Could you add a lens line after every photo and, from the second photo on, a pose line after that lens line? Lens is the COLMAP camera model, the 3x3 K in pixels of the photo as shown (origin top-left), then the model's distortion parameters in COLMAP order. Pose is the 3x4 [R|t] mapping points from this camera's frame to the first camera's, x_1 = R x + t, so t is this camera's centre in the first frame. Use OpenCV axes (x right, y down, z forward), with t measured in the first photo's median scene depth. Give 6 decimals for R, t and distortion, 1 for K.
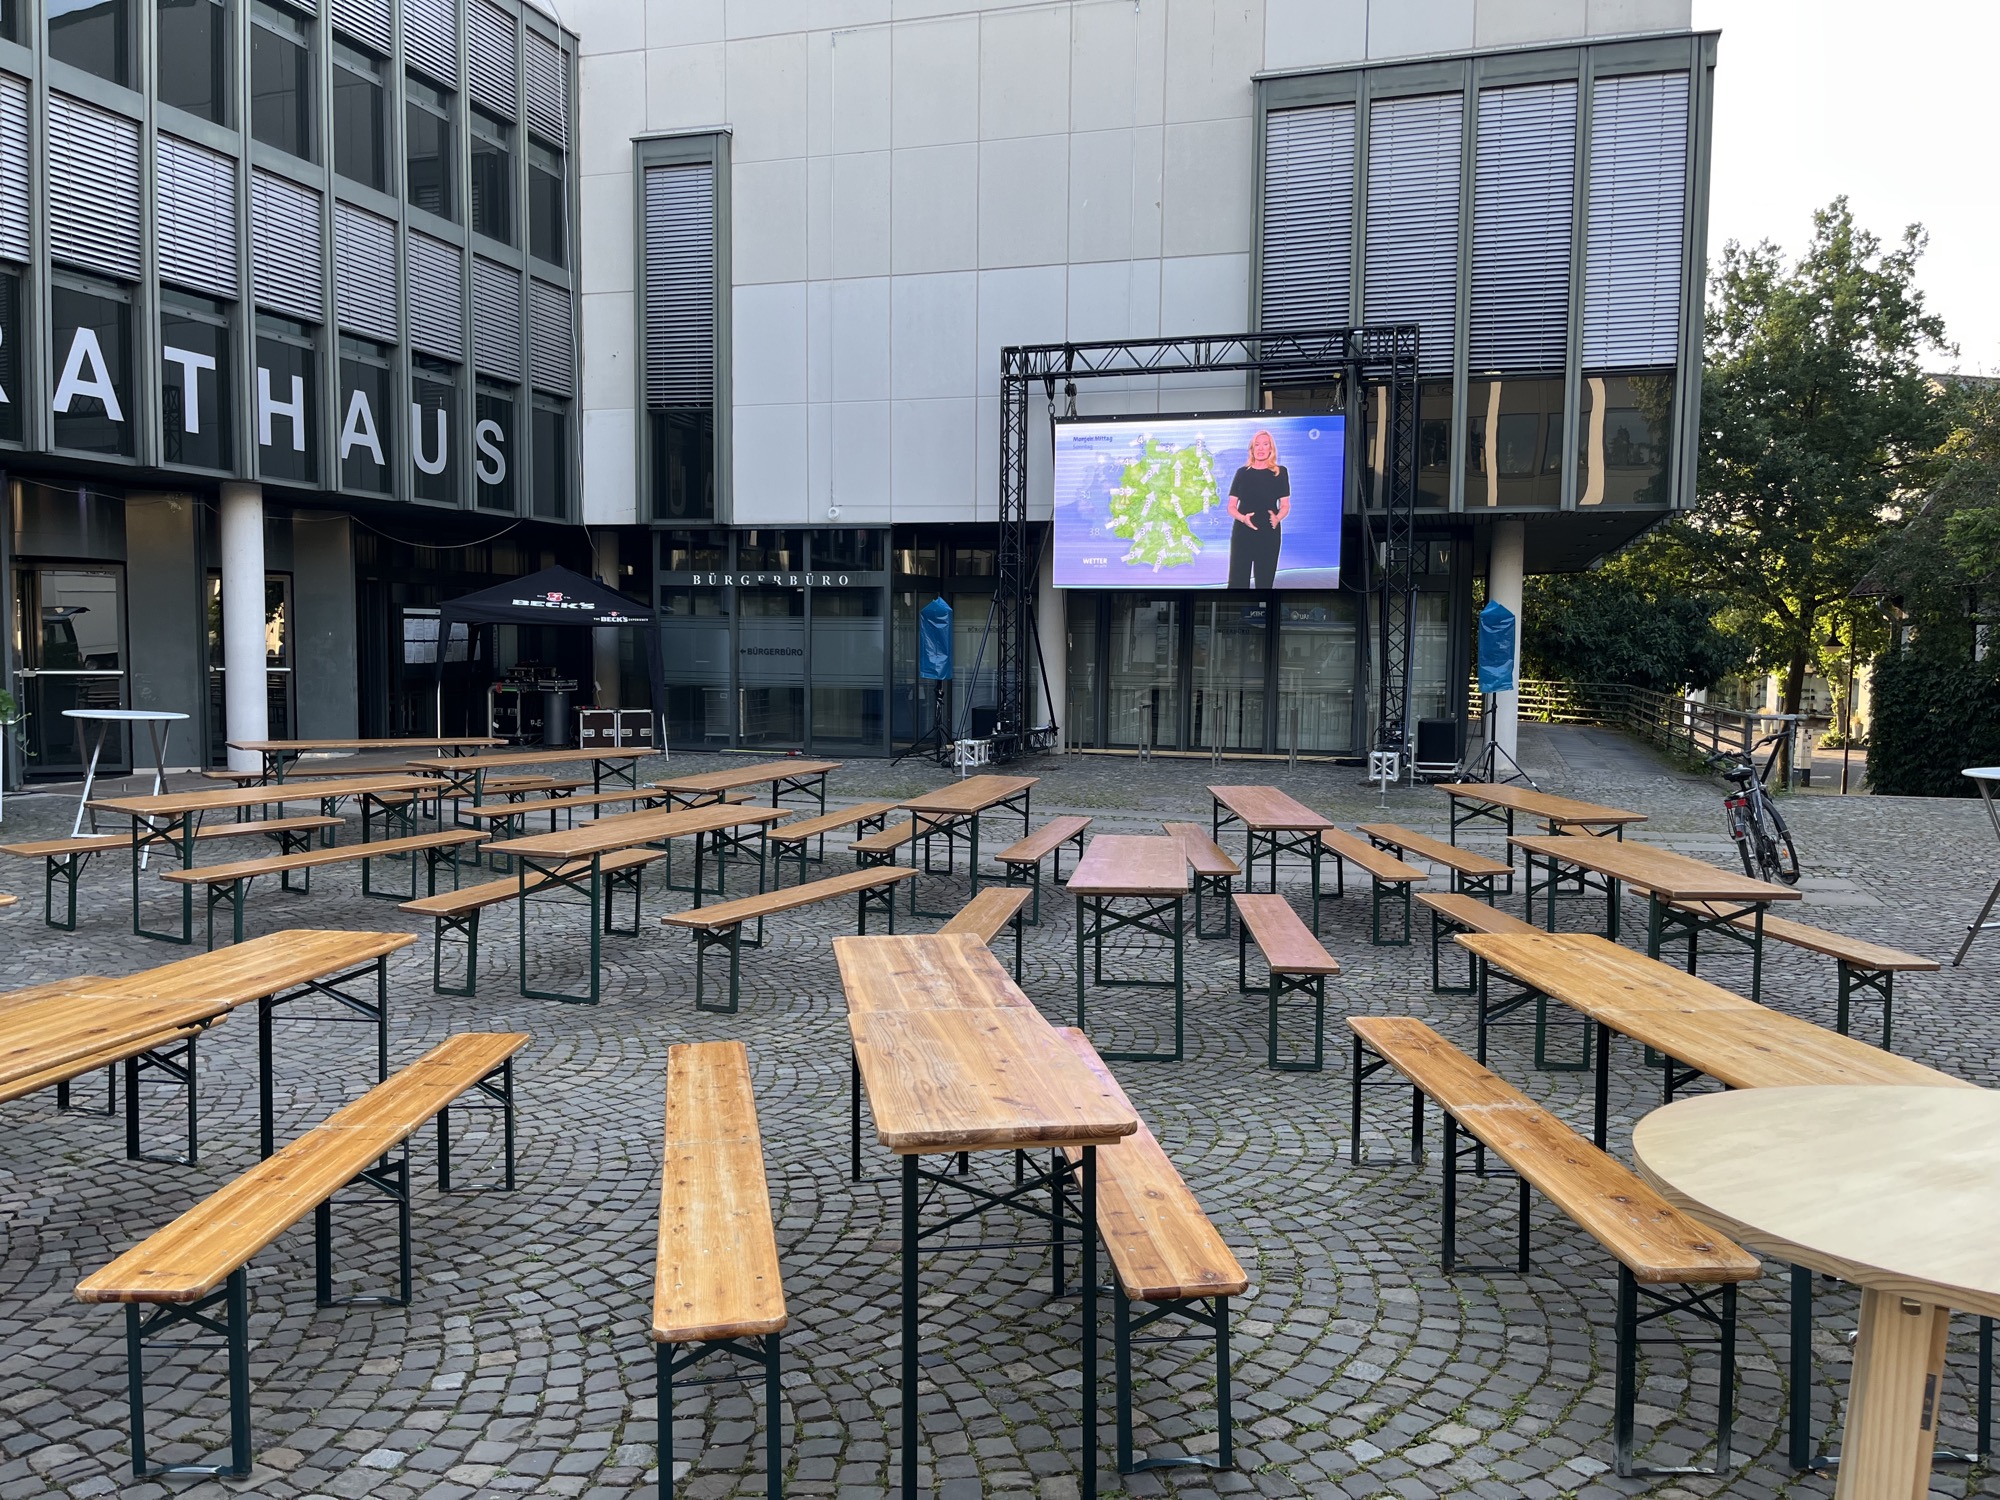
lens RADIAL K [[1491.1, 0, 986.4], [0, 1491.1, 753.6], [0, 0, 1]] dist [0.050997, -0.070644]
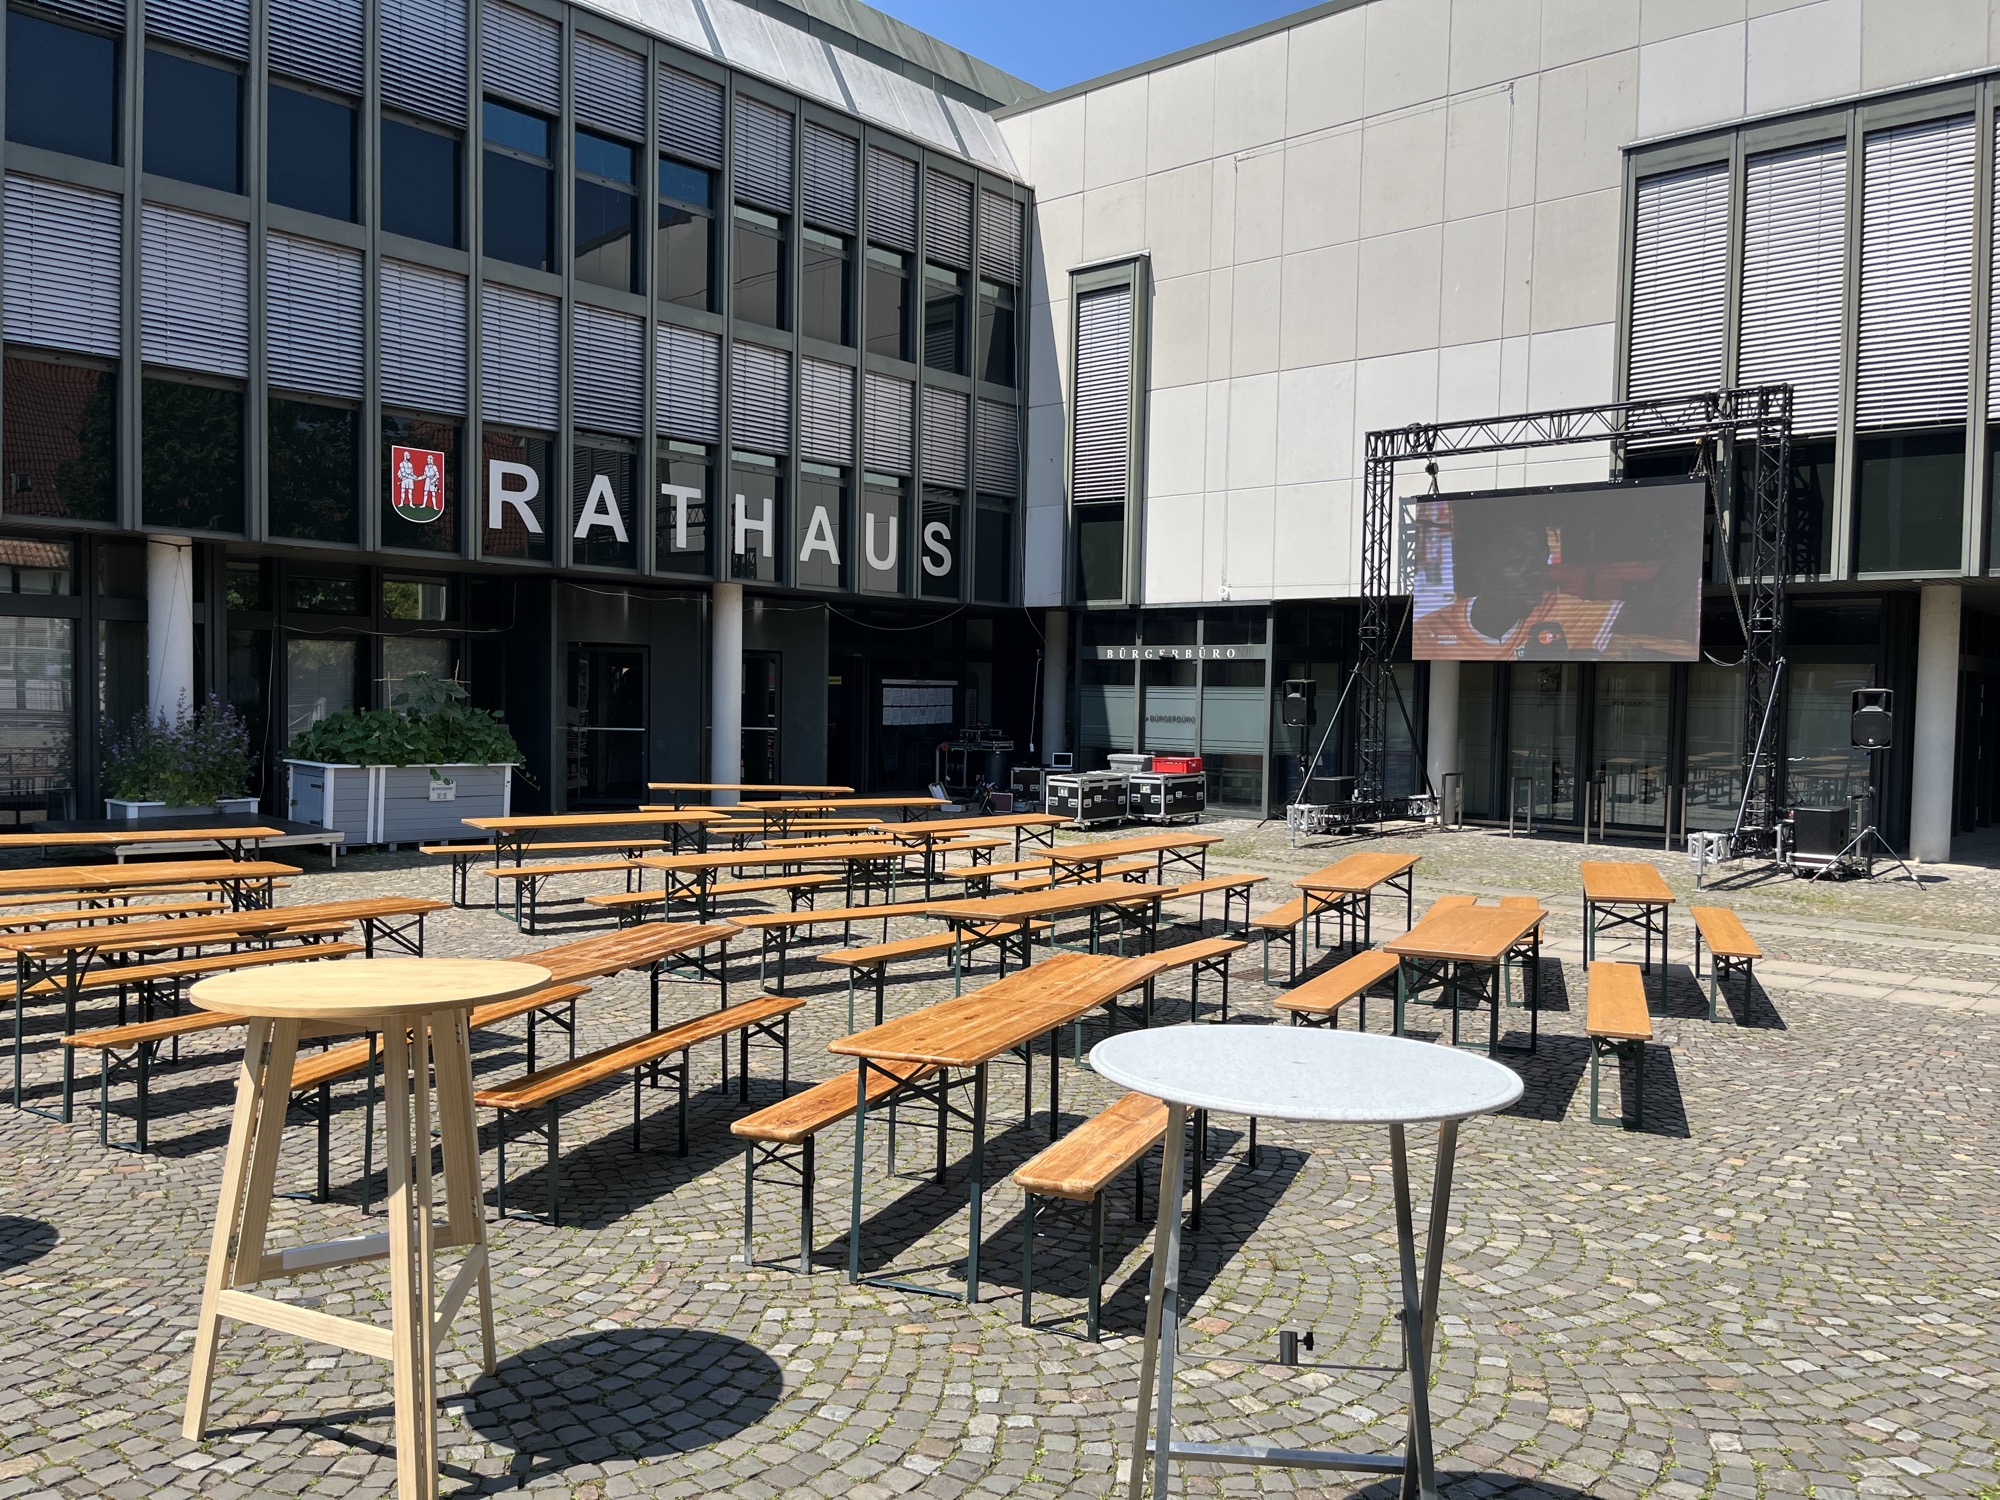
lens RADIAL K [[1491.1, 0, 994.9], [0, 1491.1, 756.3], [0, 0, 1]] dist [0.050997, -0.070644]
pose [[0.912580, 0.023585, -0.408218, 0.207134], [-0.039863, 0.998711, -0.031413, -0.001513], [0.406951, 0.044940, 0.912344, -0.055025]]
